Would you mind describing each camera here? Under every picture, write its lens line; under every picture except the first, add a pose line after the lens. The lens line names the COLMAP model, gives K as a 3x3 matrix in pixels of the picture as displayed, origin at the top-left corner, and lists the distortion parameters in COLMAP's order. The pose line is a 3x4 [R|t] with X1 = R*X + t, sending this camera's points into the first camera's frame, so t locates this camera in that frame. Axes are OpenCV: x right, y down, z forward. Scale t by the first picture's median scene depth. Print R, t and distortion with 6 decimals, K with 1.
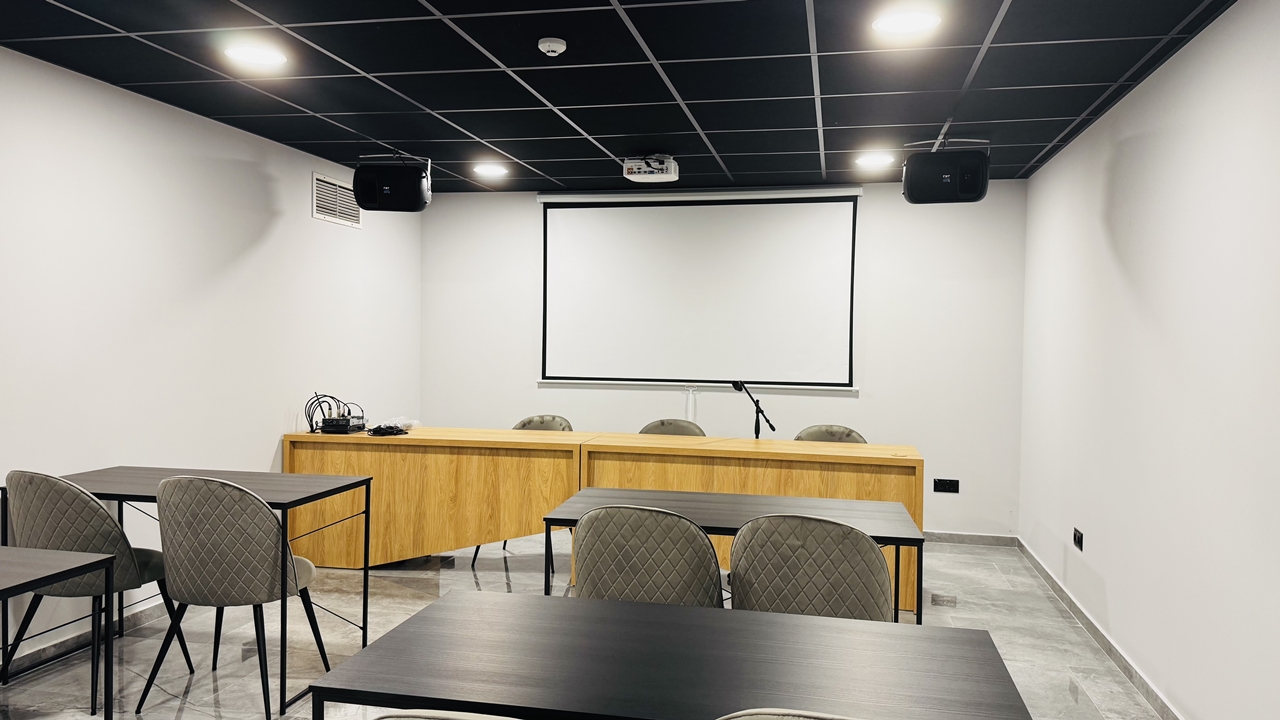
lens RADIAL K [[903.9, 0, 640.0], [0, 903.9, 360.0], [0, 0, 1]] dist [0.125382, -0.190000]
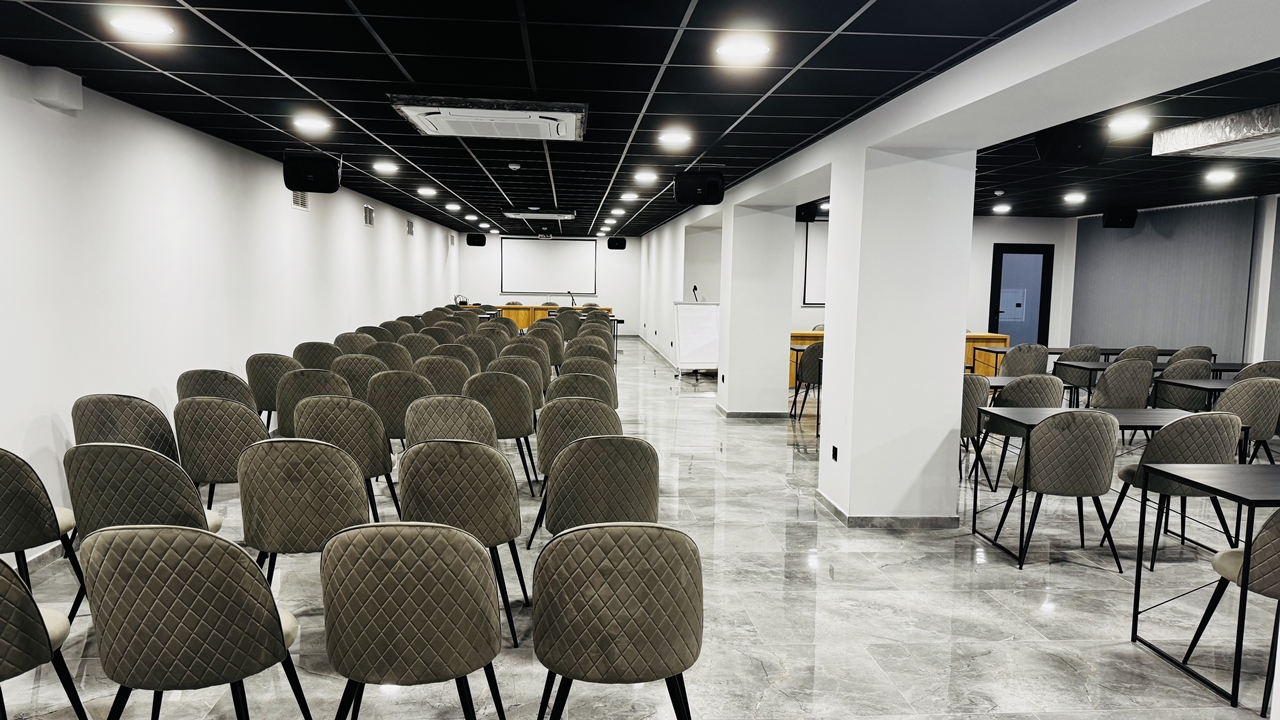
lens RADIAL K [[903.9, 0, 640.0], [0, 903.9, 360.0], [0, 0, 1]] dist [0.125382, -0.190000]
pose [[0.963699, -0.014421, 0.266601, -0.564803], [-0.009420, 0.996082, 0.087934, -0.027946], [-0.266825, -0.087254, 0.959787, -2.542328]]
